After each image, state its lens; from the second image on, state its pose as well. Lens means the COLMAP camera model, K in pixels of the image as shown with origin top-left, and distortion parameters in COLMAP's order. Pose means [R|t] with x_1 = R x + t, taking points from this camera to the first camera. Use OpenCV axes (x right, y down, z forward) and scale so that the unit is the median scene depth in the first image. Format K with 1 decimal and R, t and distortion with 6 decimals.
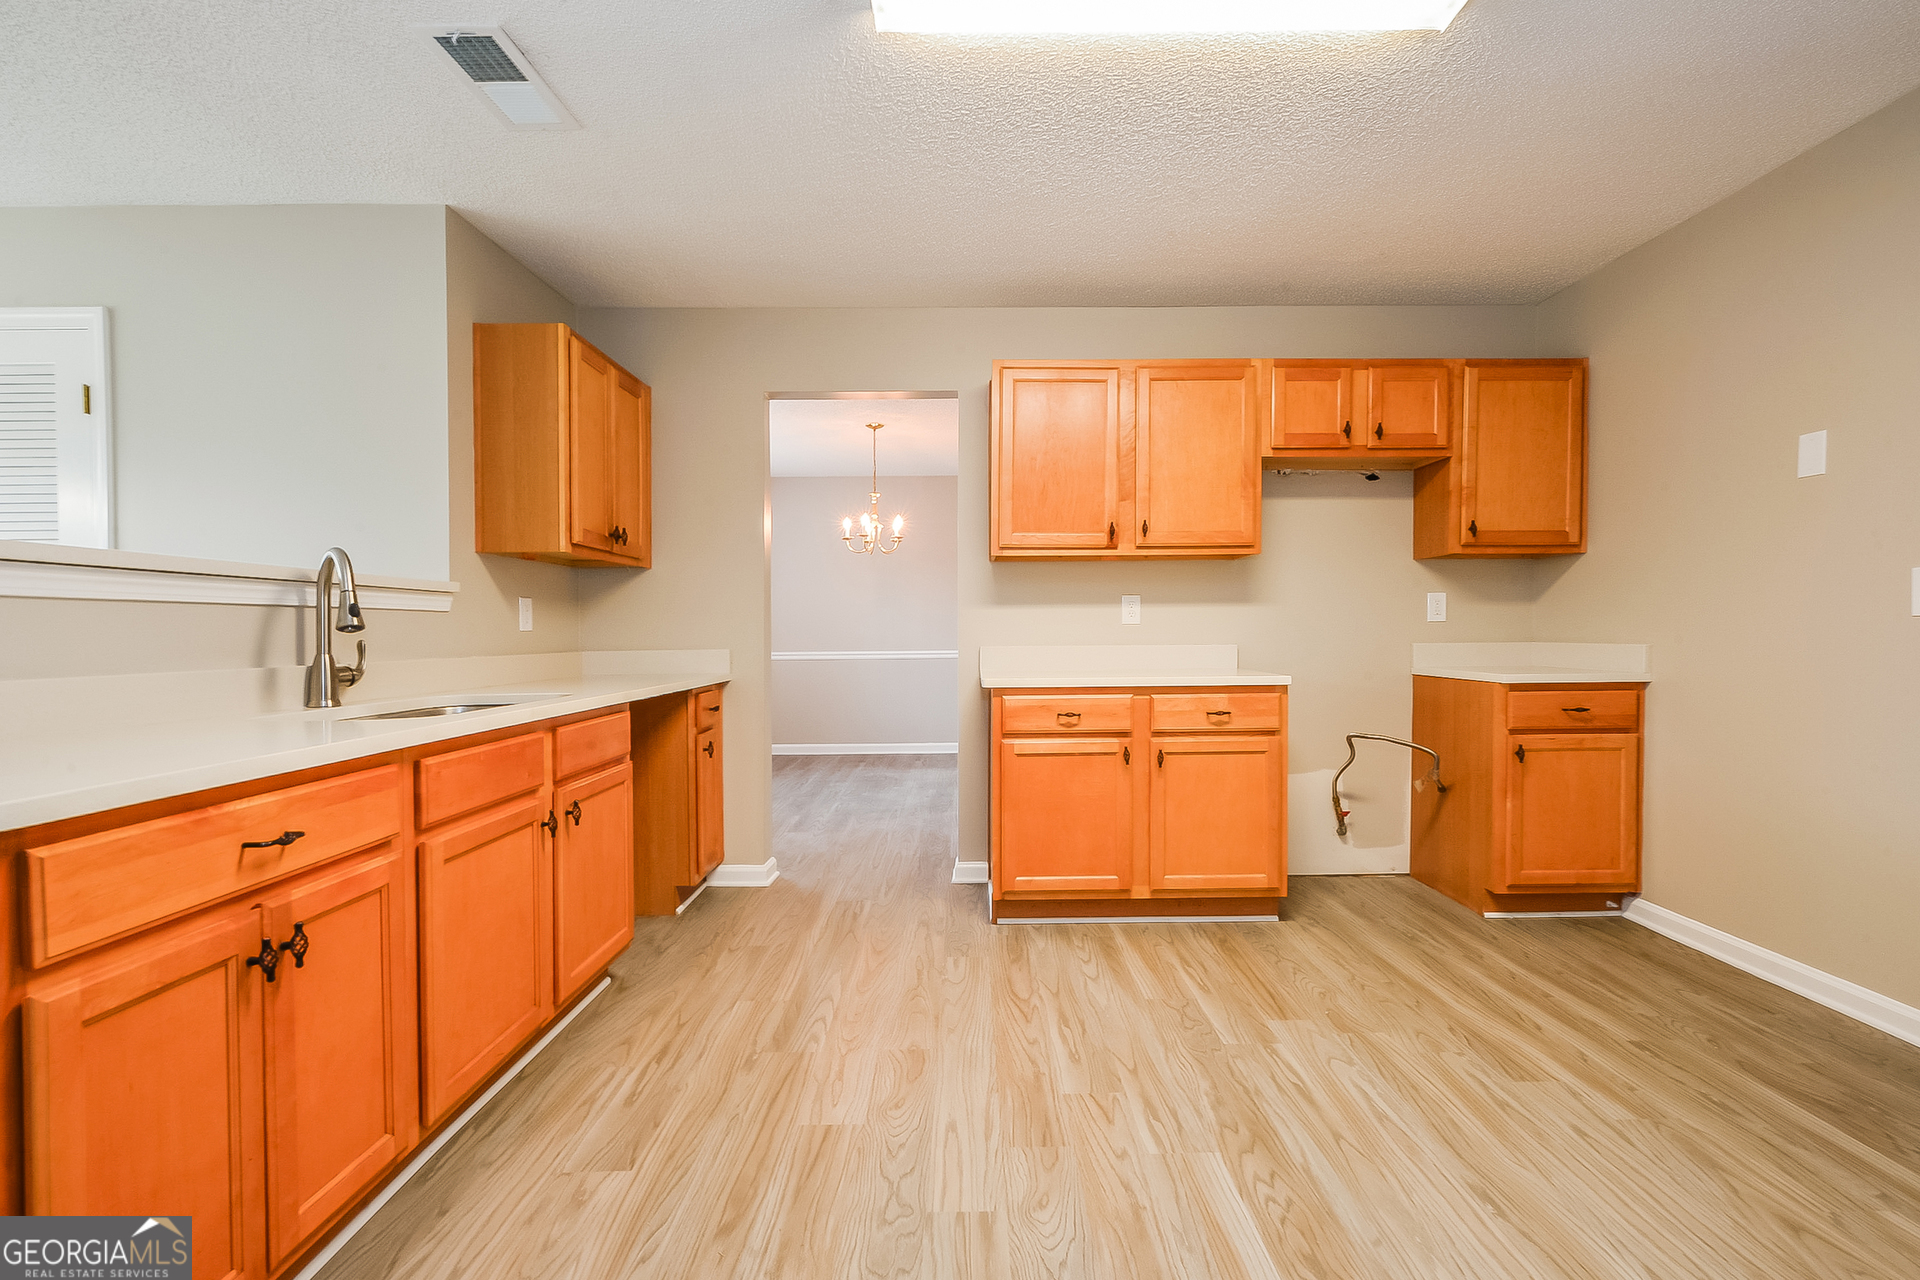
lens RADIAL K [[868.9, 0, 960.0], [0, 868.9, 640.0], [0, 0, 1]] dist [0.000654, 0.000134]
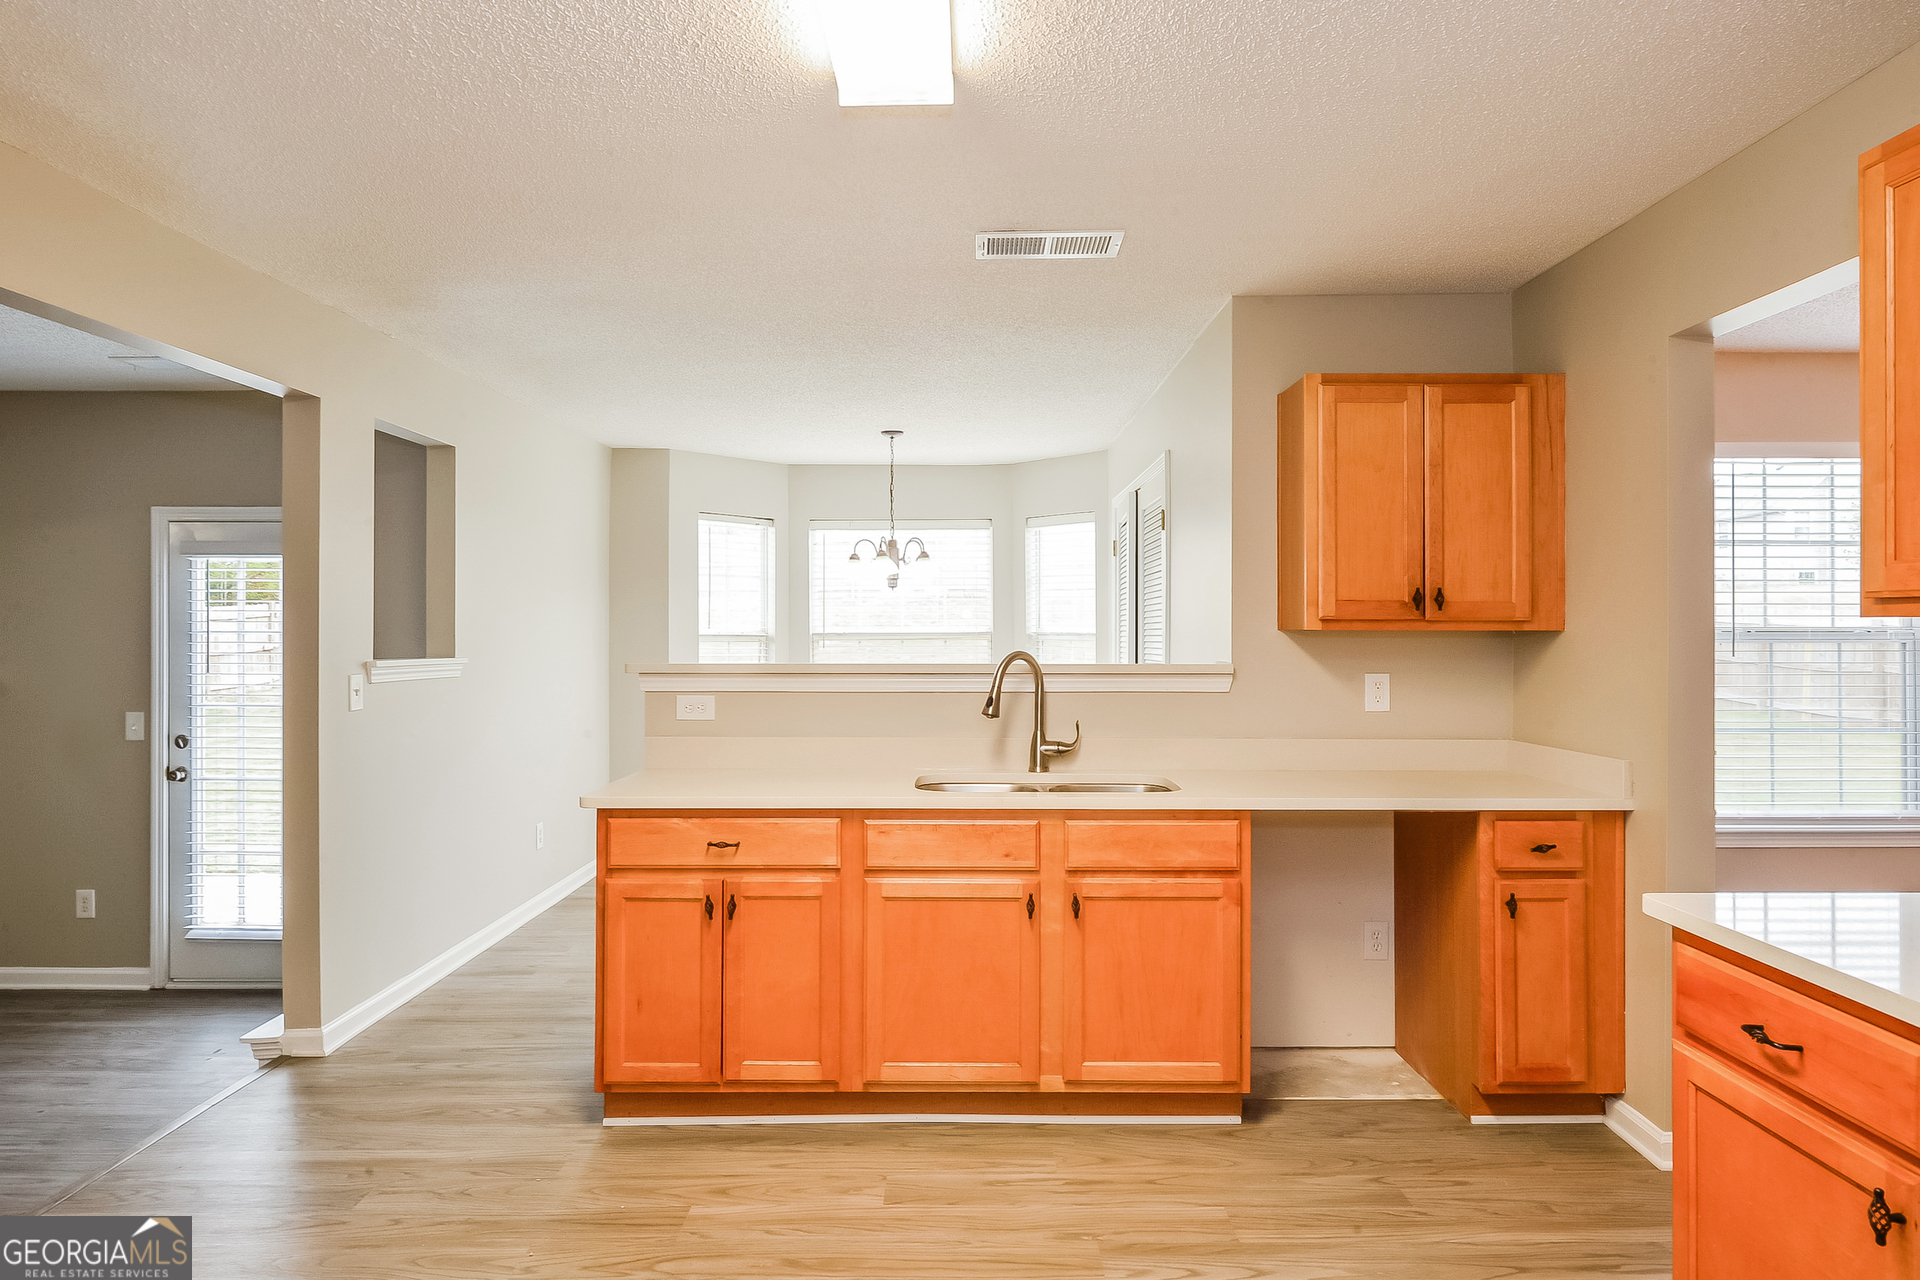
lens RADIAL K [[1059.3, 0, 962.6], [0, 1059.3, 624.4], [0, 0, 1]] dist [-0.001992, -0.000530]
pose [[0.007105, -0.006269, -0.999955, 0.766198], [-0.014095, 0.999880, -0.006369, -0.117963], [0.999875, 0.014139, 0.007016, 0.791994]]
